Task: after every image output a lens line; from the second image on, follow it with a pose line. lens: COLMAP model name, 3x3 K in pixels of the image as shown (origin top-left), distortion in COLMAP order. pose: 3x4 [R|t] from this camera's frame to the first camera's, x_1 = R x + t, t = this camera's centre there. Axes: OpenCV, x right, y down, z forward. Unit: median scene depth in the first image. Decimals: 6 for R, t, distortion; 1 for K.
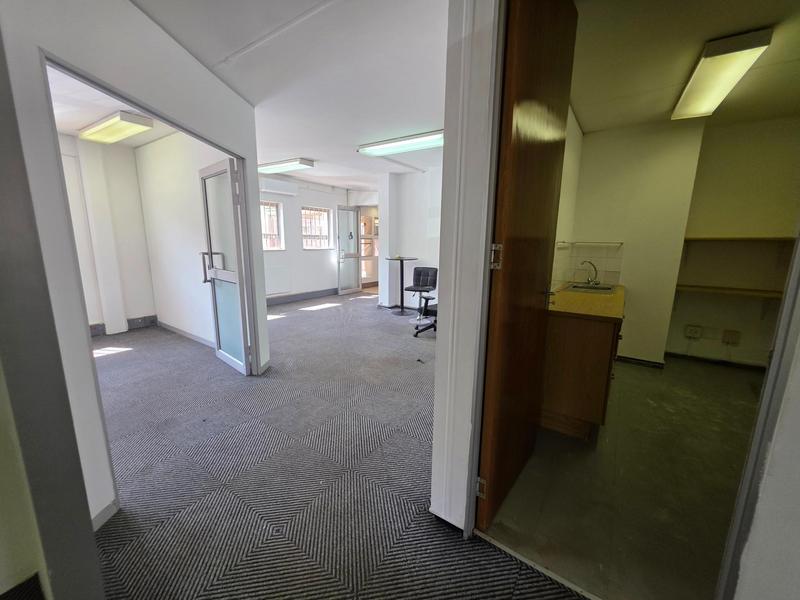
lens RADIAL K [[326.6, 0, 400.8], [0, 326.6, 298.0], [0, 0, 1]] dist [0.005486, -0.001527]
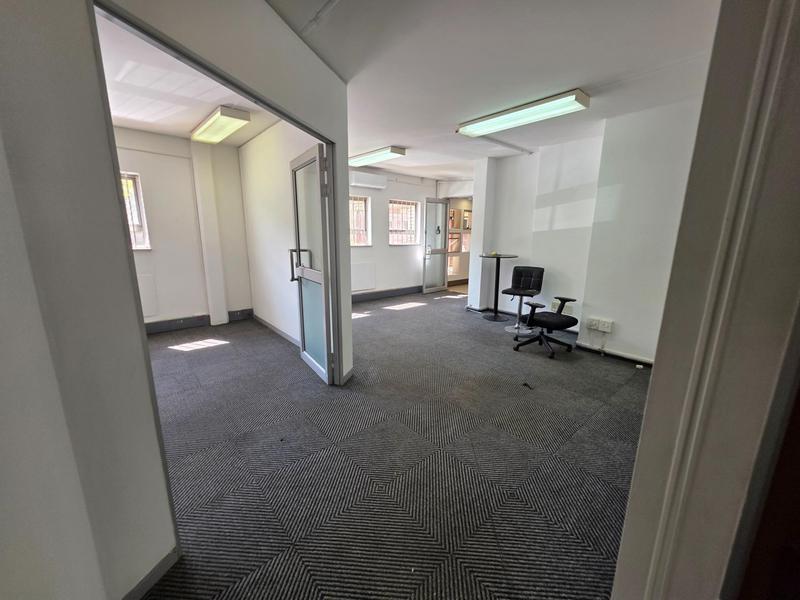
lens RADIAL K [[326.6, 0, 394.0], [0, 326.6, 296.8], [0, 0, 1]] dist [0.005486, -0.001527]
pose [[0.965358, 0.042283, -0.257480, -0.068107], [-0.039002, 0.999080, 0.017837, -0.030788], [0.257997, -0.007177, 0.966119, 0.162027]]
